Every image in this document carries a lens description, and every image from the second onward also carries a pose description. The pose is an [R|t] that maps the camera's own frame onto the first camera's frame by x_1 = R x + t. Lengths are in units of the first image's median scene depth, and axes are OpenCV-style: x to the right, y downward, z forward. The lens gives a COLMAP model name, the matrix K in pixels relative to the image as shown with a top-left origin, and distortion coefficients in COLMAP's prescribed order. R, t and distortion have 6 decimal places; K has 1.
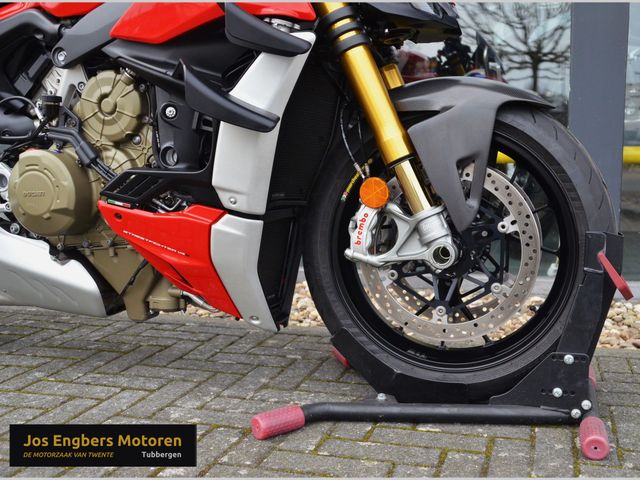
lens RADIAL K [[701.2, 0, 360.3], [0, 701.2, 243.0], [0, 0, 1]] dist [-0.092663, 0.277844]
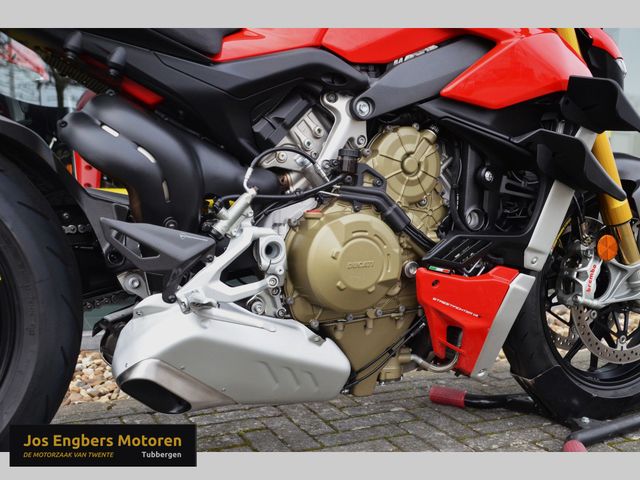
lens RADIAL K [[727.6, 0, 322.4], [0, 727.6, 248.0], [0, 0, 1]] dist [-0.008479, 0.266621]
pose [[0.754470, -0.045587, 0.654749, -1.091137], [0.064296, 0.997920, -0.004608, -0.090103], [-0.653177, 0.045574, 0.755832, 0.350280]]
